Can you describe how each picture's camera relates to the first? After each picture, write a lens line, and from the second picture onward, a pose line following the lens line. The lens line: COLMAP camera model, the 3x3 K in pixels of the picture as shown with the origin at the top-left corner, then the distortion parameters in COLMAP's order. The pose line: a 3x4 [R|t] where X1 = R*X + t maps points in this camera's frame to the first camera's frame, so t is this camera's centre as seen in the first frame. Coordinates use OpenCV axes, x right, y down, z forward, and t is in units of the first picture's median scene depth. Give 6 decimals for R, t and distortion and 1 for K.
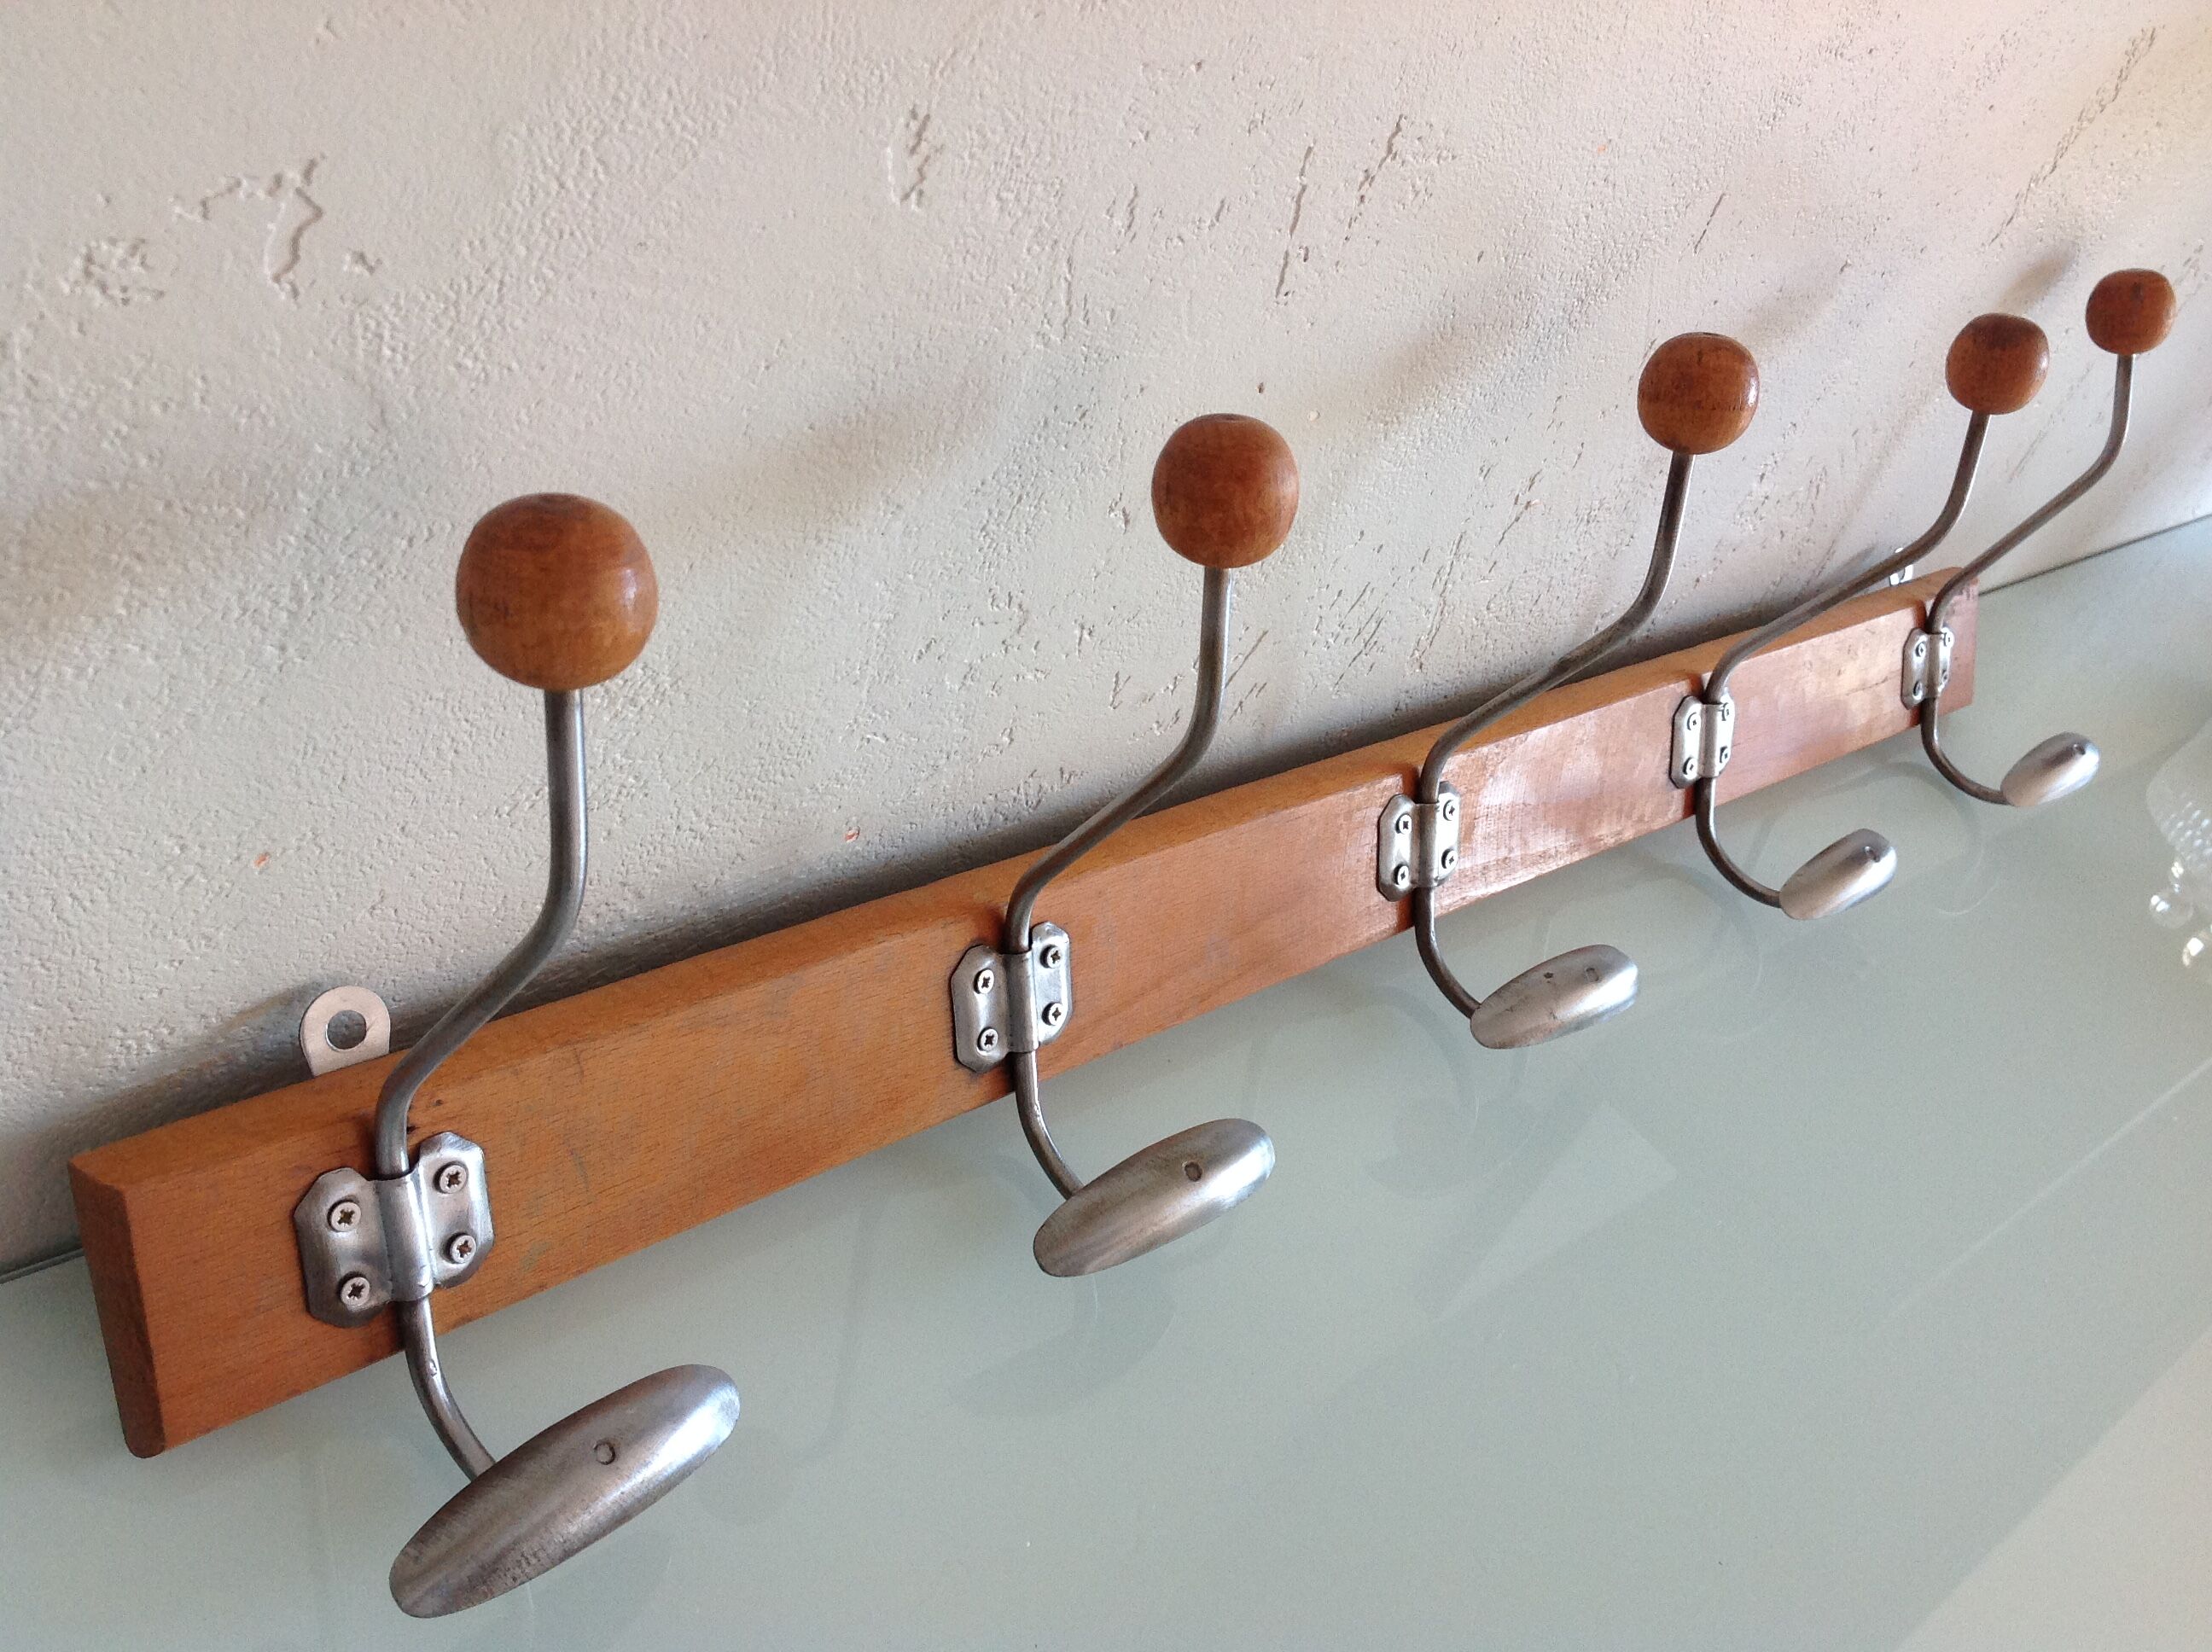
lens RADIAL K [[2270.5, 0, 1095.1], [0, 2270.5, 822.2], [0, 0, 1]] dist [0.003587, 0.000000]
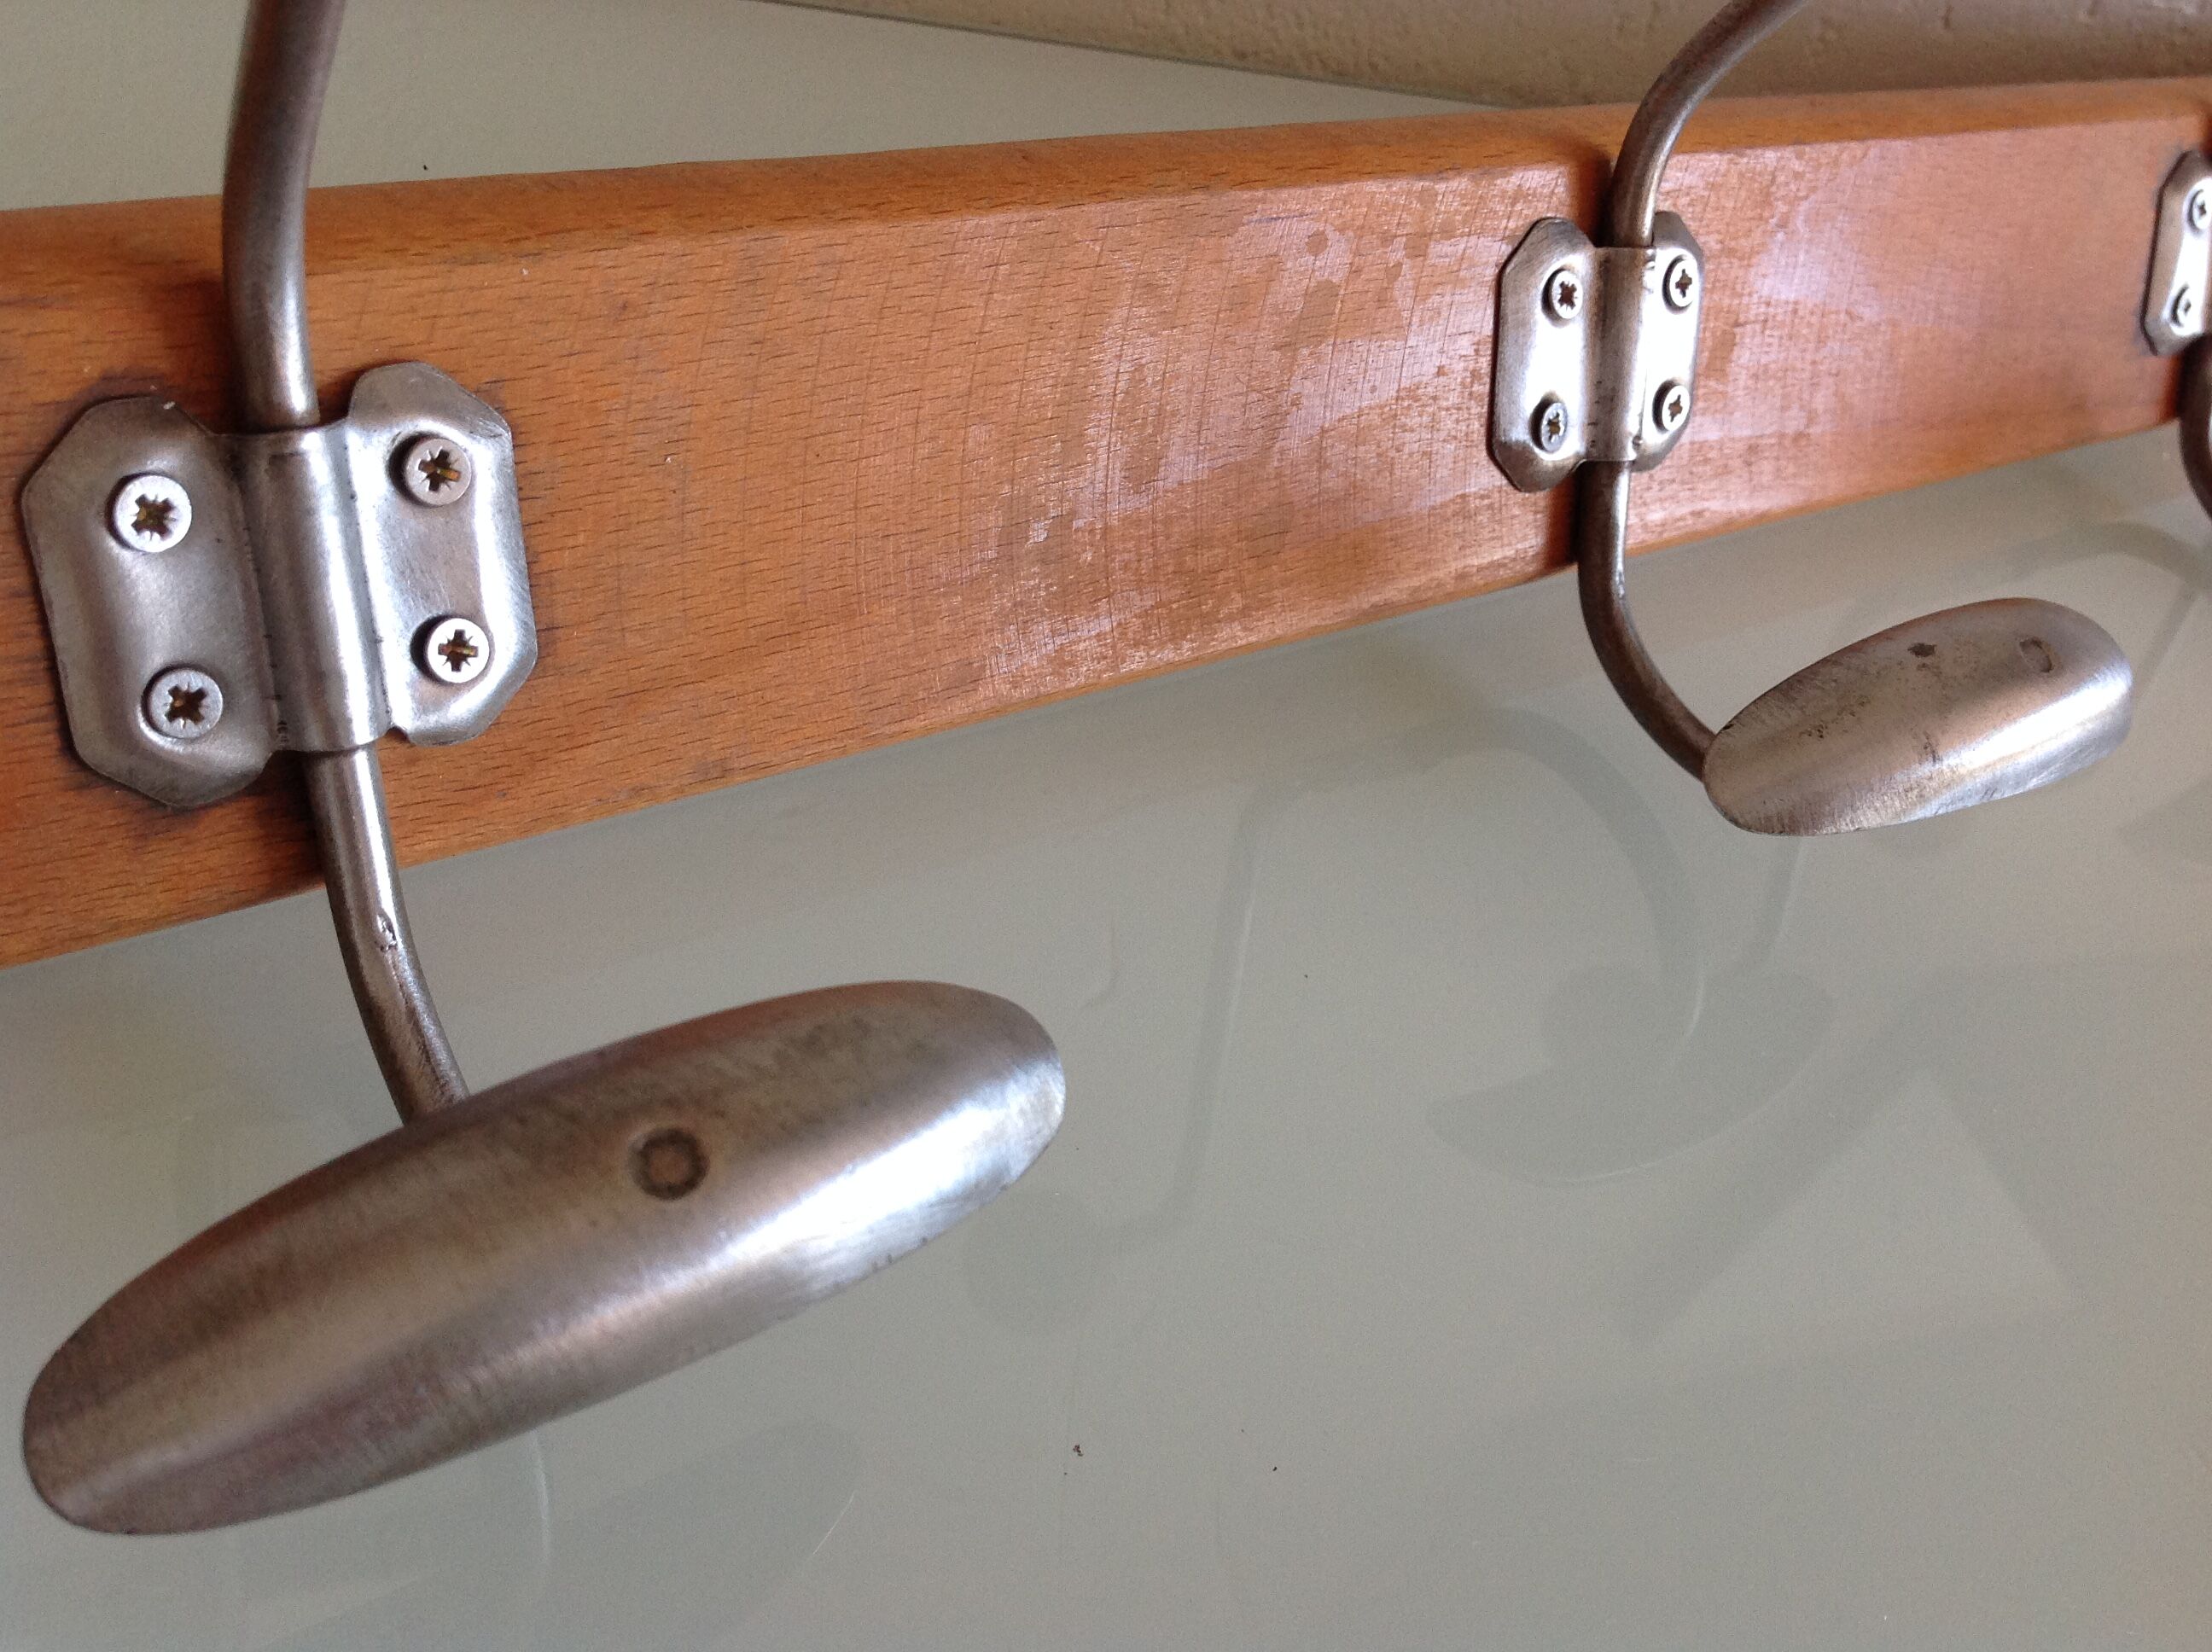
lens RADIAL K [[2270.5, 0, 1114.9], [0, 2270.5, 836.9], [0, 0, 1]] dist [0.003587, 0.000000]
pose [[0.995399, 0.050740, -0.081285, 0.094554], [-0.044622, 0.996156, 0.075386, 0.071472], [0.084797, -0.071412, 0.993836, 0.583350]]
